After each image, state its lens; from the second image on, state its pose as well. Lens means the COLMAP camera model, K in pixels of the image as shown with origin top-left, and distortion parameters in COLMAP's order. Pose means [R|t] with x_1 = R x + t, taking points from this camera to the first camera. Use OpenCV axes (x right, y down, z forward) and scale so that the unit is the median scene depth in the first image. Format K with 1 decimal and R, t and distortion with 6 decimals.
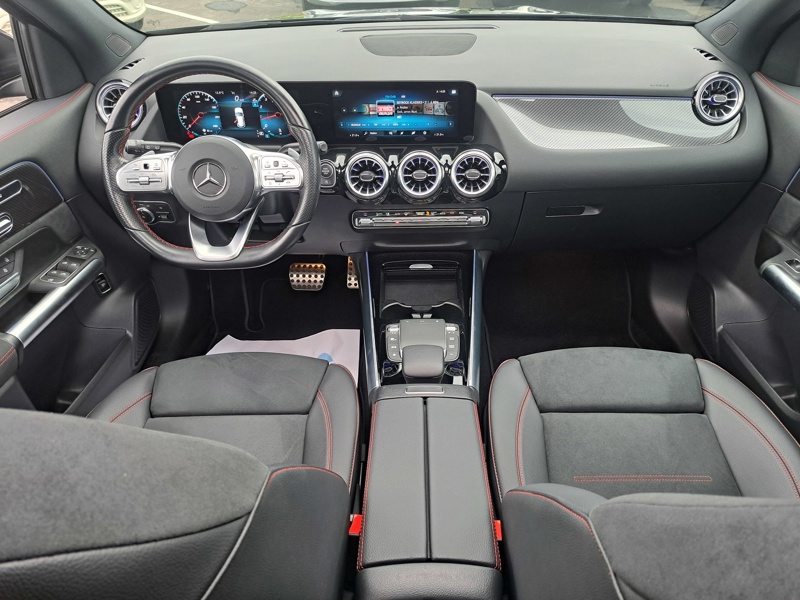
lens RADIAL K [[607.4, 0, 413.4], [0, 607.4, 301.7], [0, 0, 1]] dist [0.055552, -0.055073]
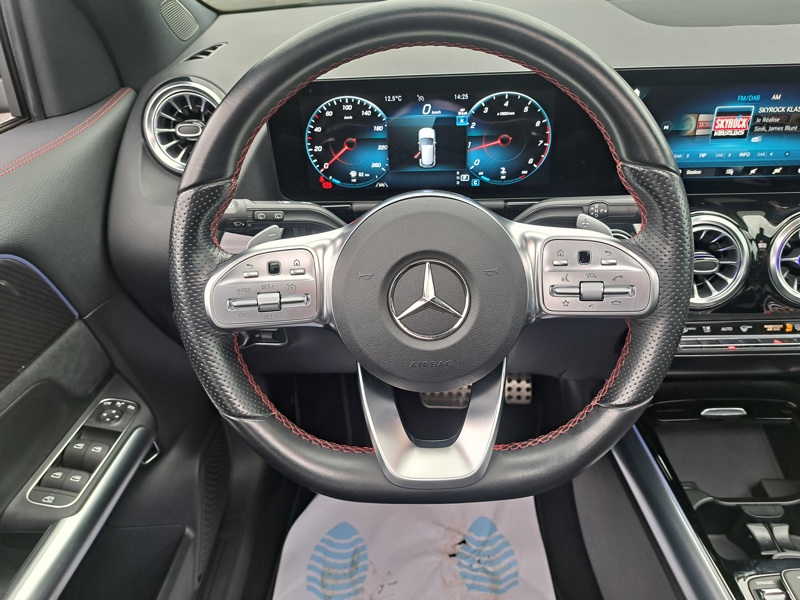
lens RADIAL K [[607.4, 0, 413.4], [0, 607.4, 301.7], [0, 0, 1]] dist [0.055552, -0.055073]
pose [[0.999806, -0.008995, -0.017505, -0.290003], [0.008410, 0.999413, -0.033224, -0.159442], [0.017794, 0.033070, 0.999295, 0.509799]]
